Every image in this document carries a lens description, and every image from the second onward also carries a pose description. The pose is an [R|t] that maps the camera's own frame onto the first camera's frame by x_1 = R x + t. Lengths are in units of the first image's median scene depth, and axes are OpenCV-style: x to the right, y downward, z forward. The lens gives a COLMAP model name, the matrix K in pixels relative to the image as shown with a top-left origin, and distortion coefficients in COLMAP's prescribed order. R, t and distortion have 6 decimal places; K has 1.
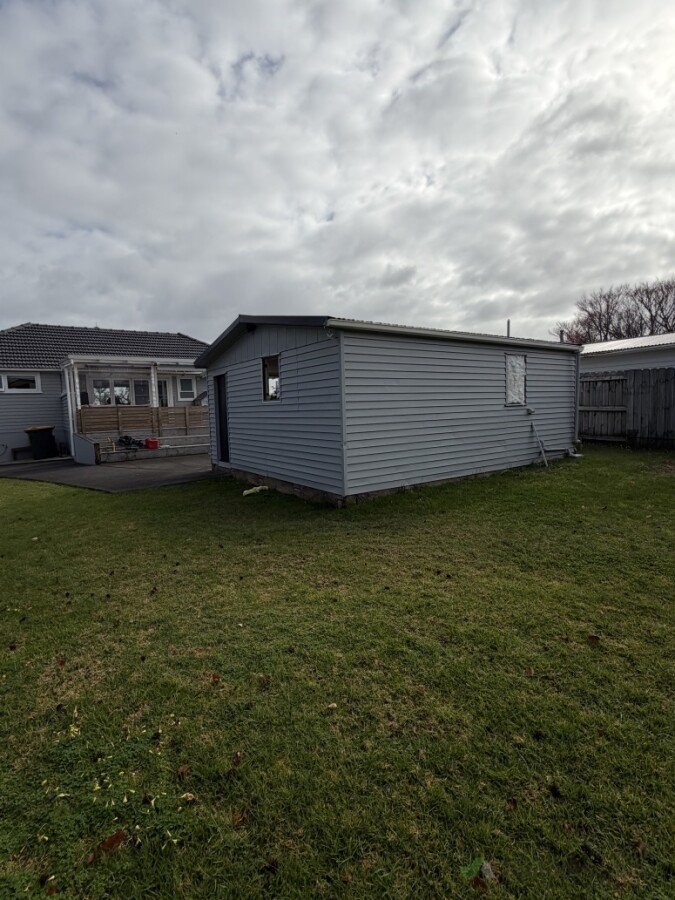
lens RADIAL K [[451.0, 0, 337.5], [0, 451.0, 450.0], [0, 0, 1]] dist [-0.000982, 0.000125]
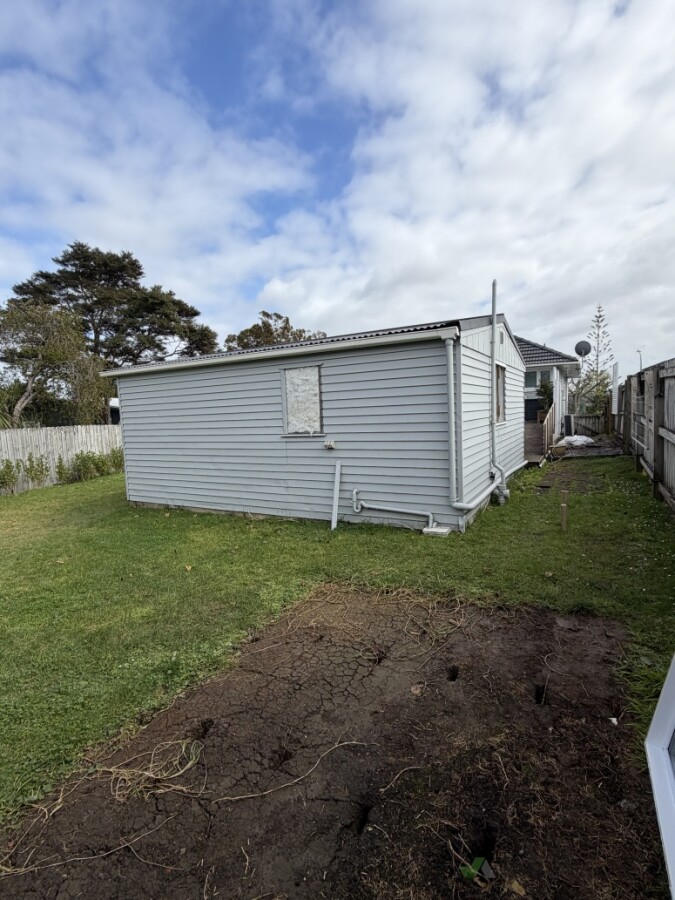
lens RADIAL K [[430.4, 0, 337.5], [0, 430.4, 450.0], [0, 0, 1]] dist [0.053700, 0.000531]
pose [[0.422397, 0.095874, -0.901326, 0.604812], [-0.051390, 0.995324, 0.081789, -0.078131], [0.904953, 0.011772, 0.425349, 0.427849]]
